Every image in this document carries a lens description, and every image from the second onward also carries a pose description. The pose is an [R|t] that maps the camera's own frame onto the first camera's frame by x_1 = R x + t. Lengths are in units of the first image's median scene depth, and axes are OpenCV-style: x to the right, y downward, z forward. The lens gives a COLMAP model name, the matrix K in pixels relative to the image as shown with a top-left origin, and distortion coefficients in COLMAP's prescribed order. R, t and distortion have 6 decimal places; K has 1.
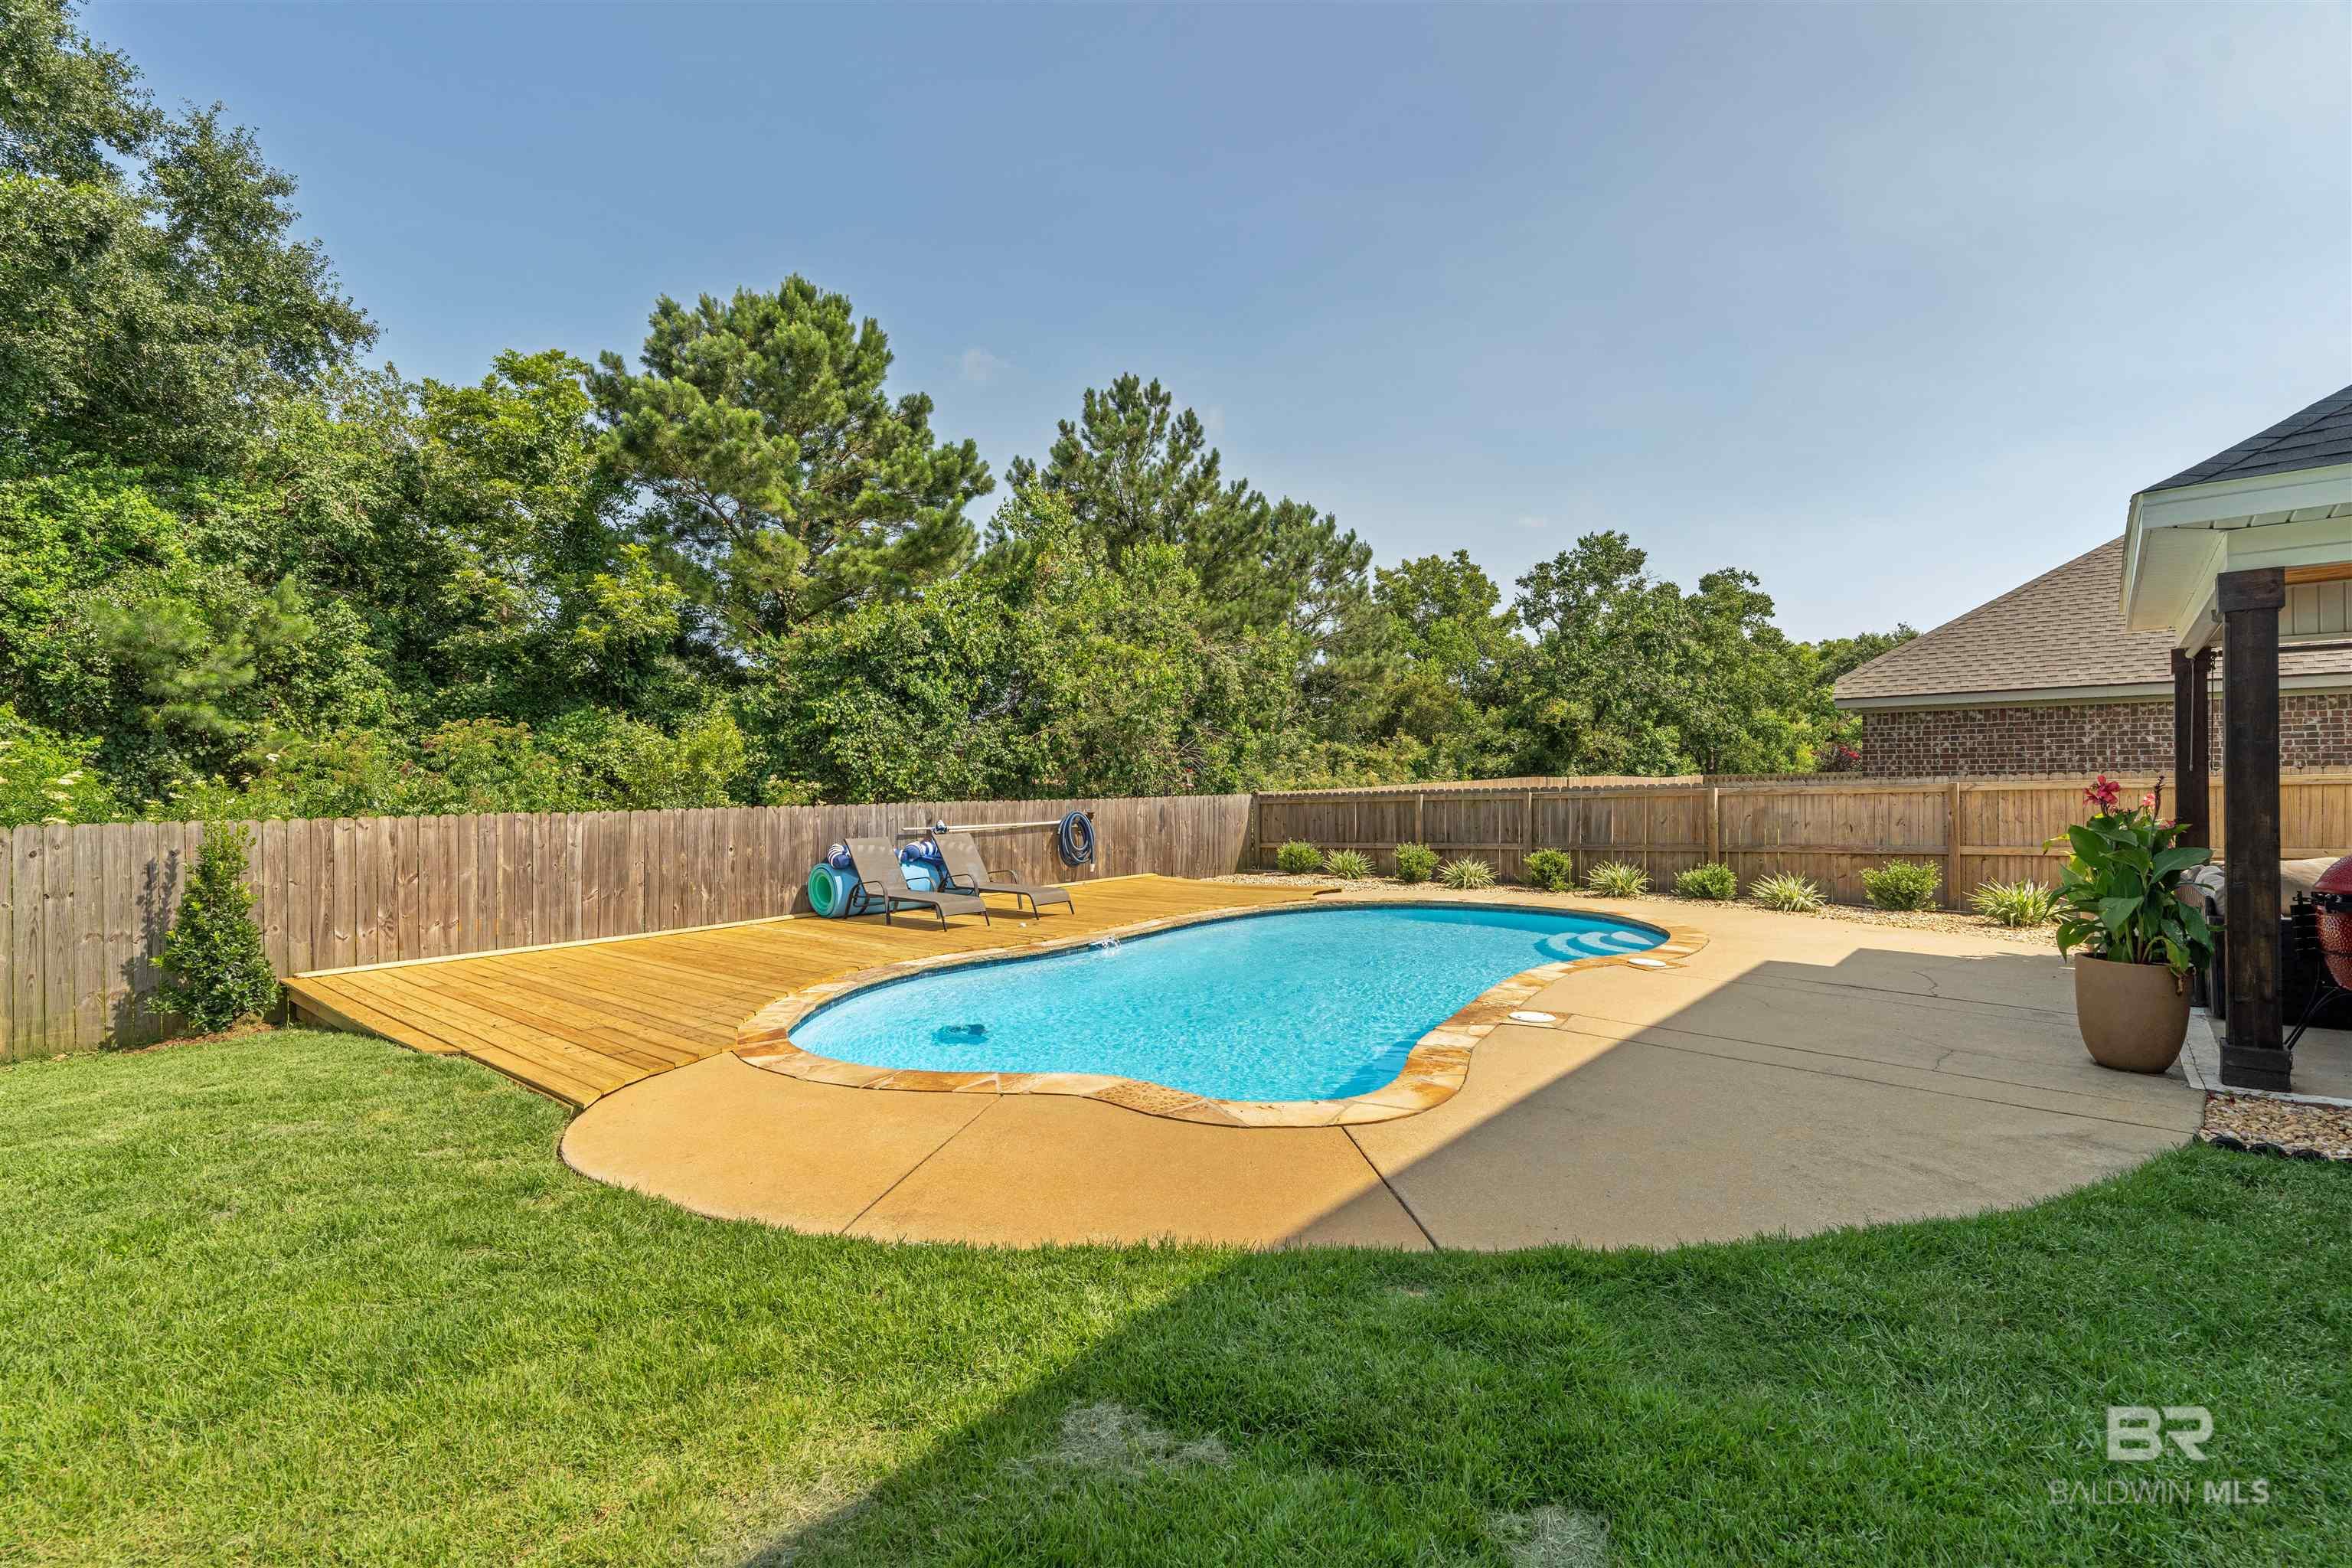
lens RADIAL K [[1058.1, 0, 1175.3], [0, 1058.1, 780.4], [0, 0, 1]] dist [-0.002447, 0.000372]
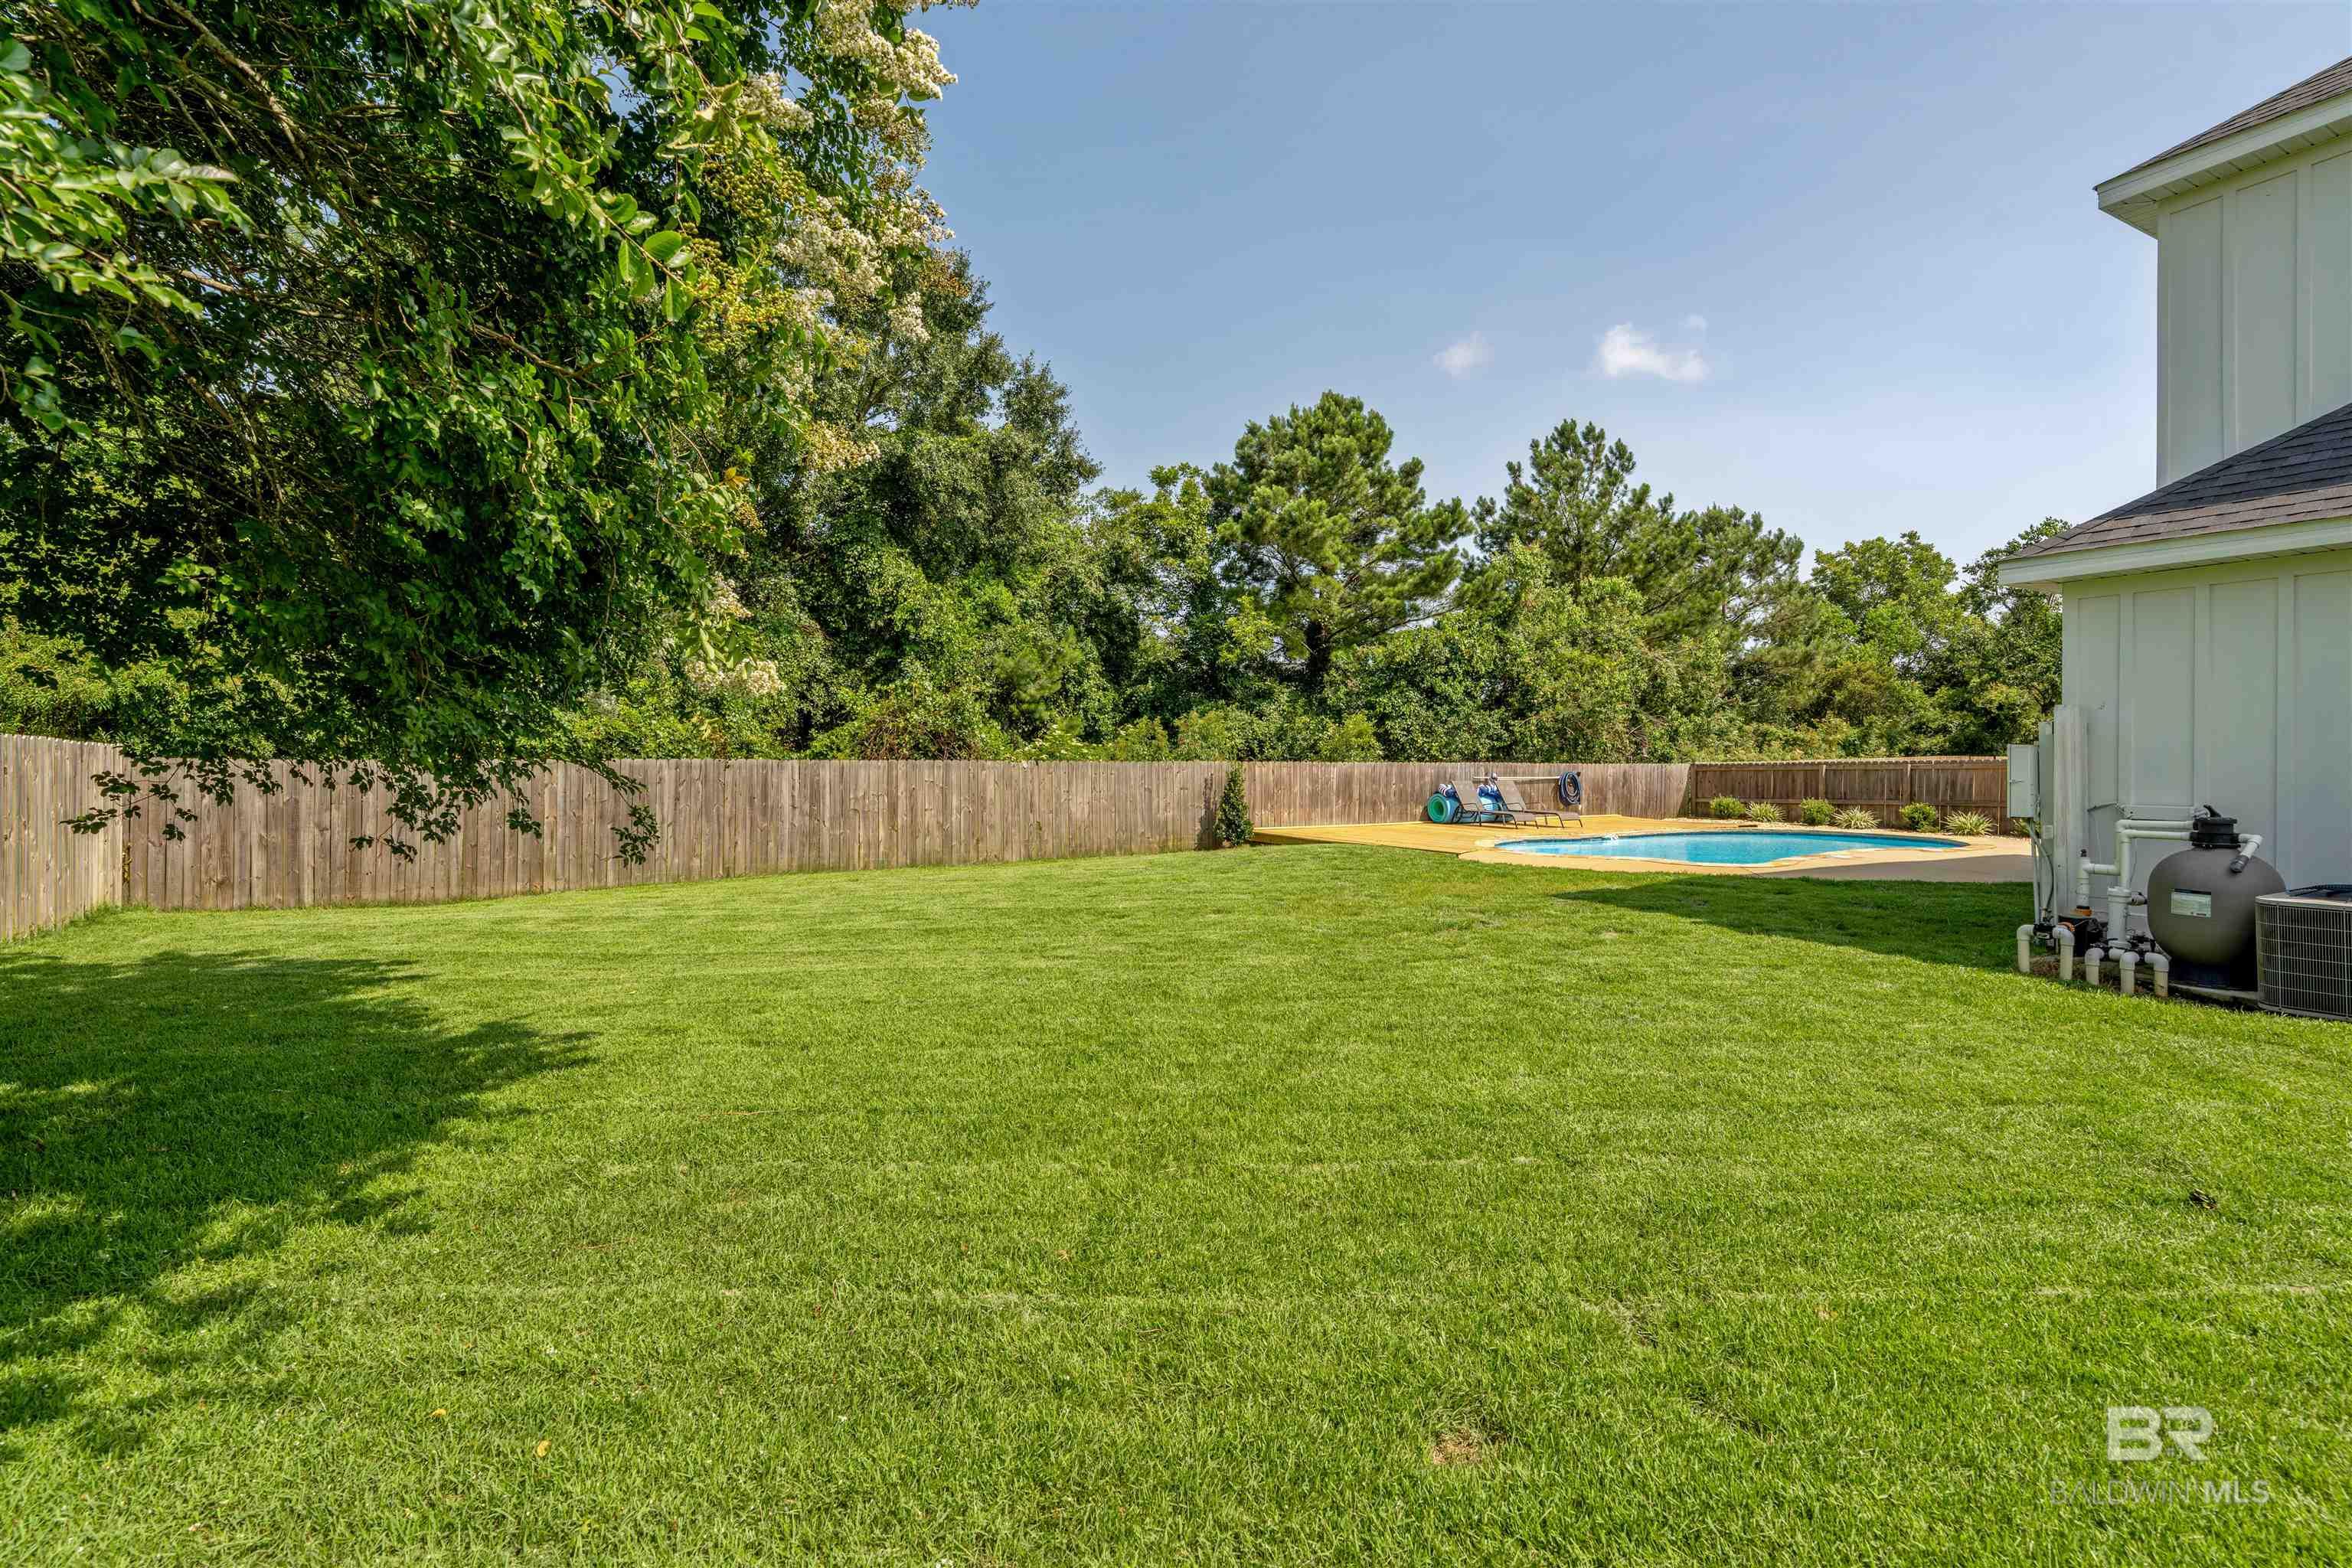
lens RADIAL K [[1074.6, 0, 1175.8], [0, 1074.6, 749.6], [0, 0, 1]] dist [0.000710, 0.000189]
pose [[0.936550, 0.014015, -0.350253, -0.063622], [-0.015572, 0.999877, -0.001627, 0.006882], [0.350187, 0.006978, 0.936654, -0.544298]]
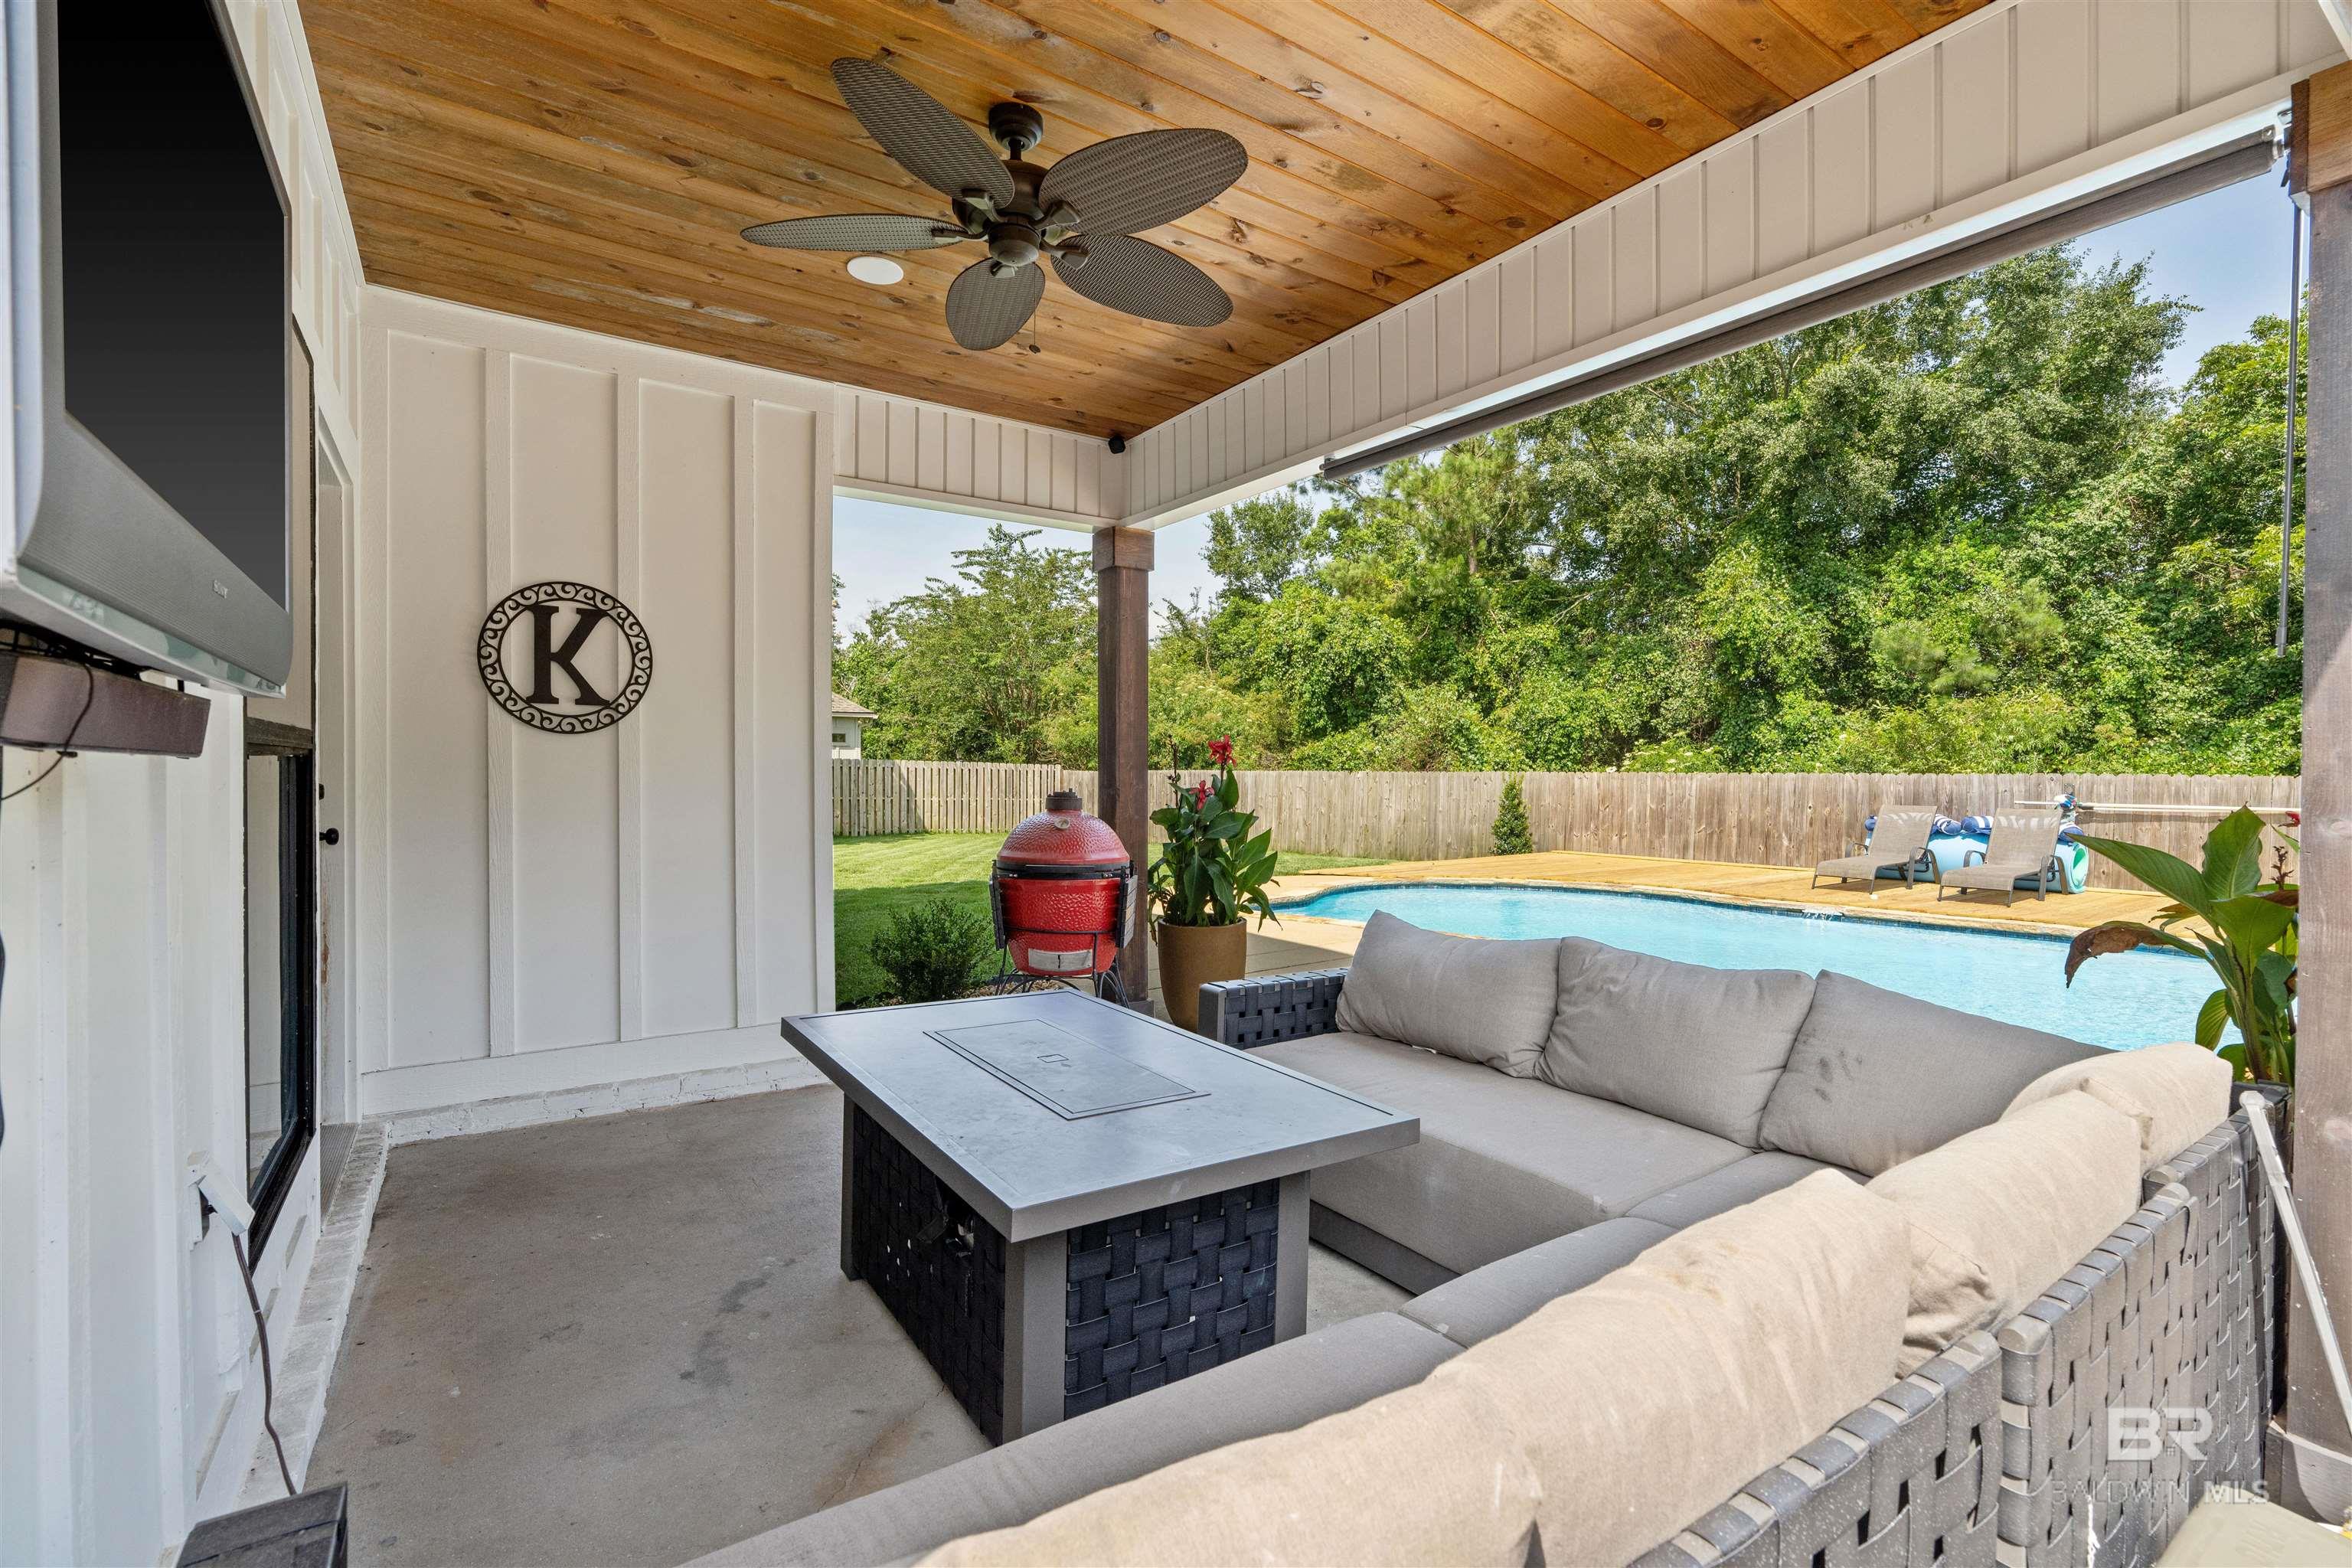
lens RADIAL K [[1058.1, 0, 1175.3], [0, 1058.1, 780.4], [0, 0, 1]] dist [-0.002447, 0.000372]
pose [[-0.252901, 0.019763, -0.967290, 0.533814], [0.000865, 0.999796, 0.020201, 0.005143], [0.967492, 0.004273, -0.252866, 0.344698]]
